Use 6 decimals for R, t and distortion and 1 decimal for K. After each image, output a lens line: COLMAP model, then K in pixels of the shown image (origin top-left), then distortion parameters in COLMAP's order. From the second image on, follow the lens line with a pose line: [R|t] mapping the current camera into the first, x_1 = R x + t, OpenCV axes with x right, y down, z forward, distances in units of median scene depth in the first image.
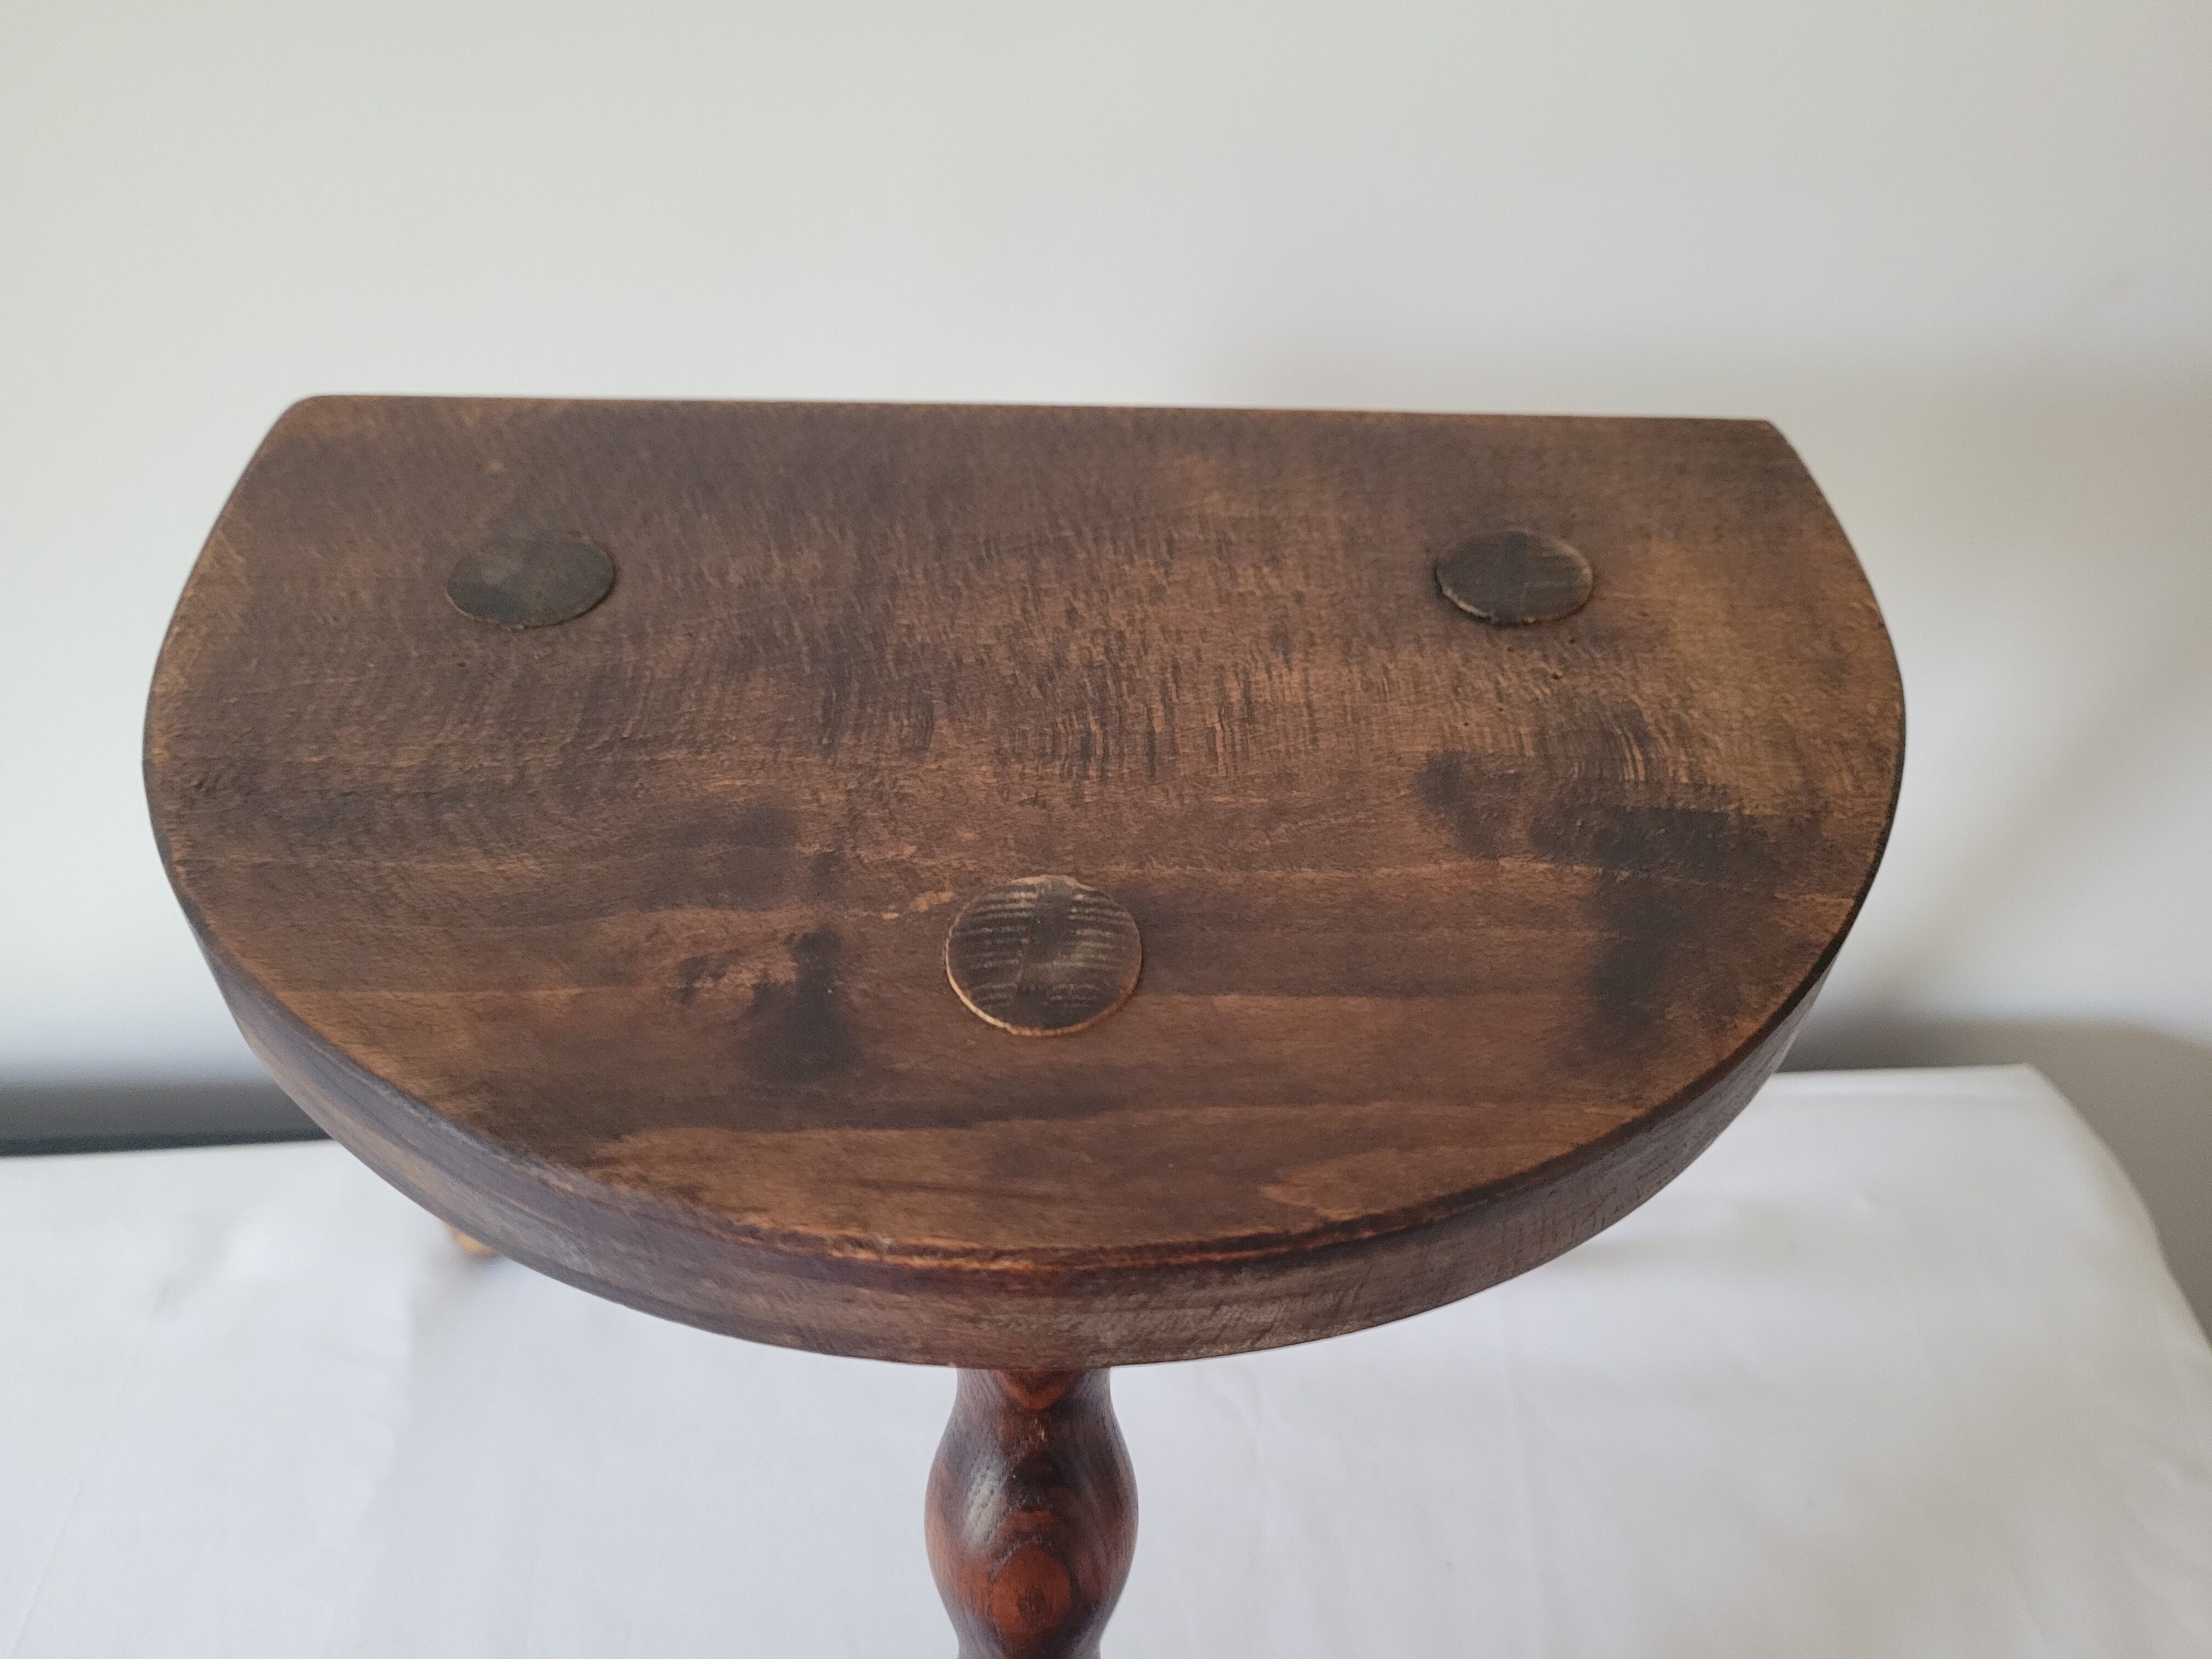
lens RADIAL K [[1704.6, 0, 1105.8], [0, 1704.6, 830.0], [0, 0, 1]] dist [0.014398, -0.006134]
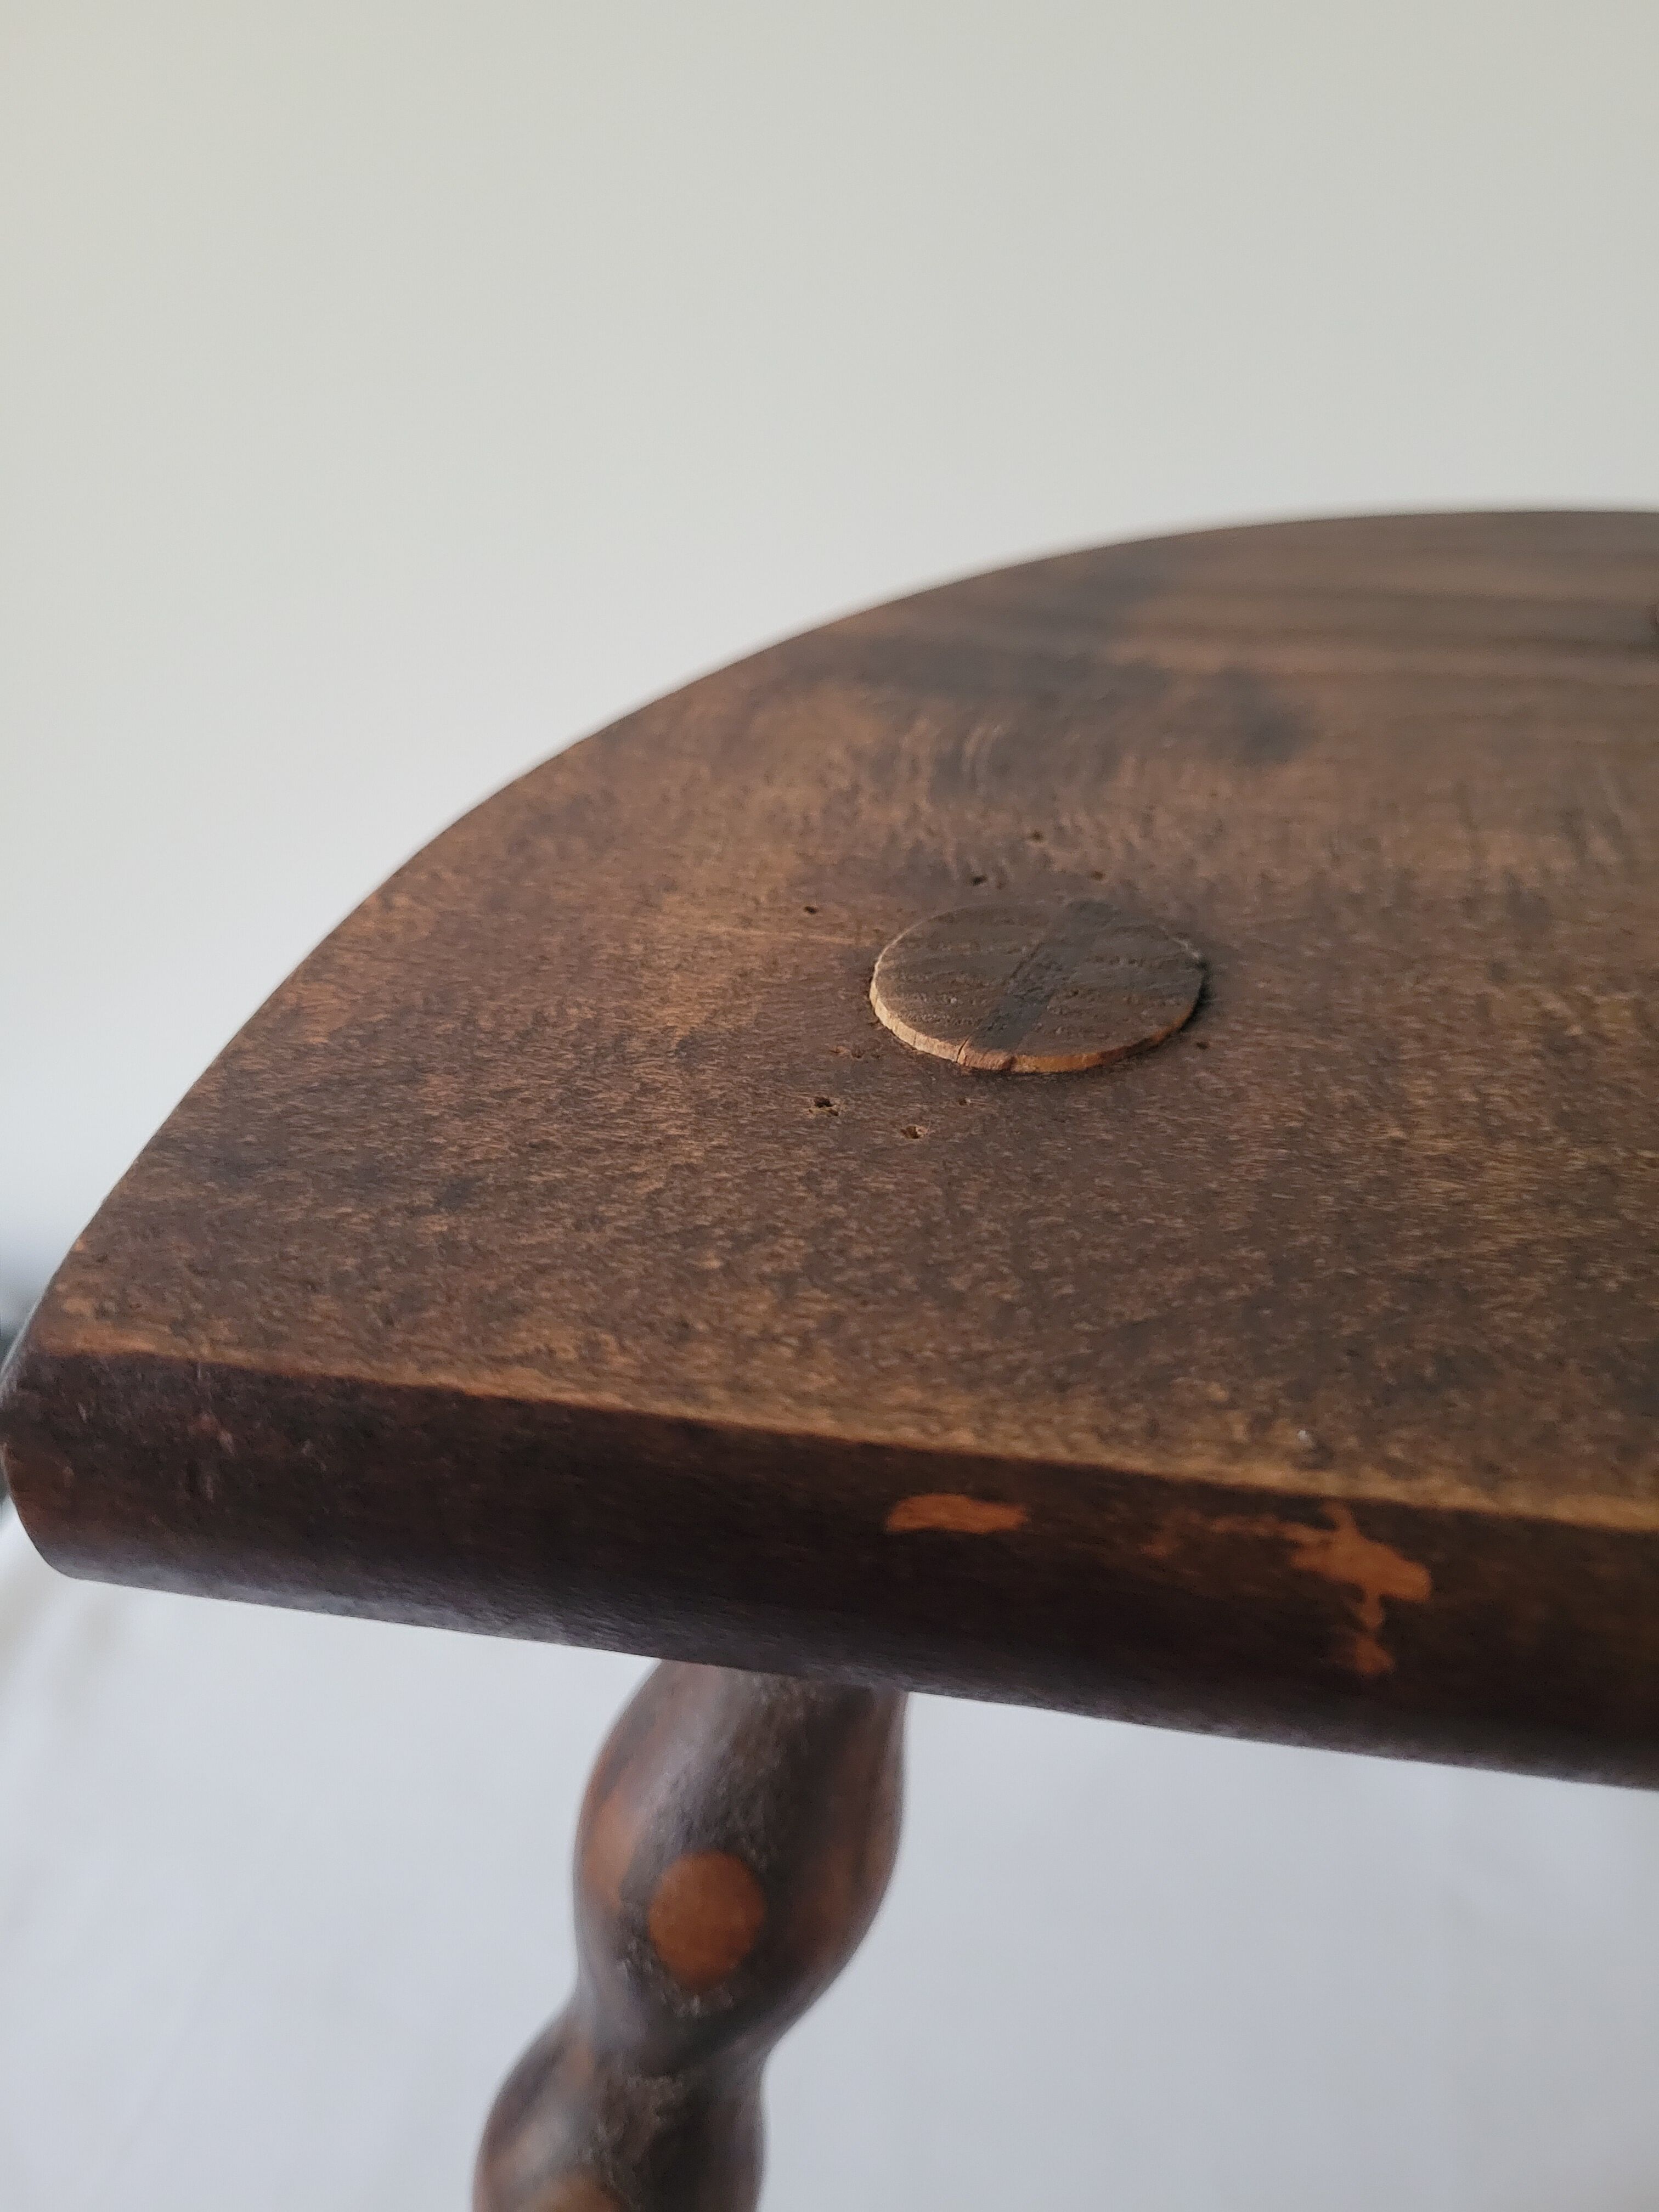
lens RADIAL K [[1704.6, 0, 828.2], [0, 1704.6, 1105.3], [0, 0, 1]] dist [0.014398, -0.006134]
pose [[-0.980777, -0.145230, 0.130322, 0.243880], [0.106712, 0.159949, 0.981340, -0.666386], [-0.163364, 0.976384, -0.141376, 1.183371]]
